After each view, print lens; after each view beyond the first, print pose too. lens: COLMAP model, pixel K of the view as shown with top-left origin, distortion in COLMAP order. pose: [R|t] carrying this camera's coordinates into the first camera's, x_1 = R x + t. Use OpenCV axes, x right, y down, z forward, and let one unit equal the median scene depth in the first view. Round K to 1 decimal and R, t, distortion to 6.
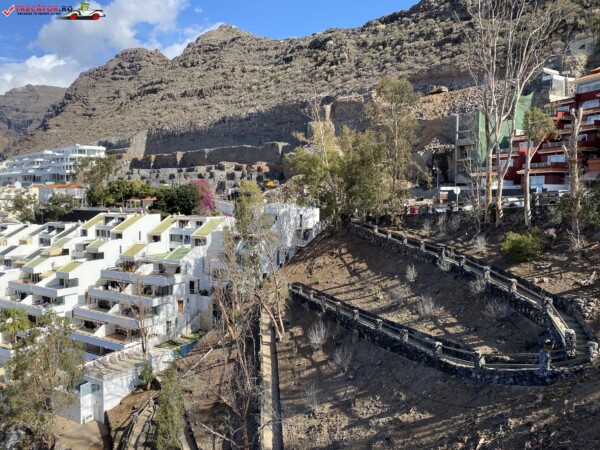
lens RADIAL K [[459.2, 0, 292.7], [0, 459.2, 218.1], [0, 0, 1]] dist [0.030188, -0.023870]
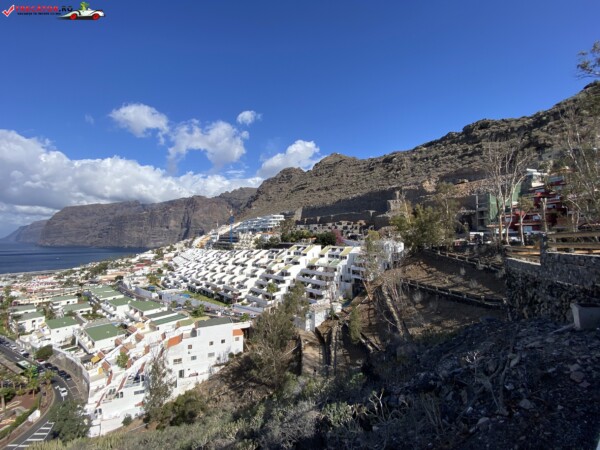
lens RADIAL K [[243.4, 0, 297.4], [0, 243.4, 224.4], [0, 0, 1]] dist [0.030321, -0.024947]
pose [[0.962117, -0.017416, -0.272080, -0.077212], [-0.010764, 0.994753, -0.101738, 0.010289], [0.272424, 0.100812, 0.956881, -0.158333]]
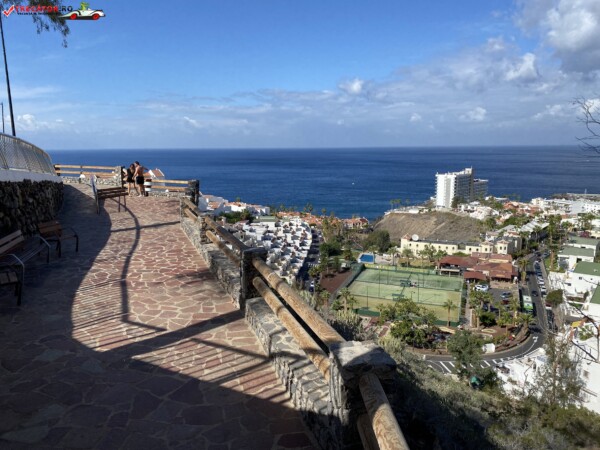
lens RADIAL K [[454.8, 0, 291.7], [0, 454.8, 225.4], [0, 0, 1]] dist [0.063389, -0.074136]
pose [[-0.269868, 0.168976, -0.947955, 0.193917], [-0.038935, 0.981762, 0.186086, -0.015128], [0.962110, 0.087127, -0.258367, 0.110667]]
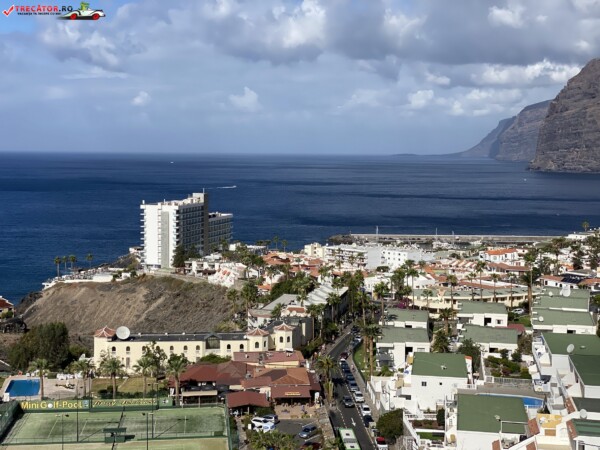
lens RADIAL K [[894.5, 0, 294.4], [0, 894.5, 211.6], [0, 0, 1]] dist [0.135382, -0.173152]
pose [[0.212451, 0.069253, -0.974715, 0.082206], [-0.055346, 0.996737, 0.058754, -0.001094], [0.975603, 0.041464, 0.215590, 0.047404]]
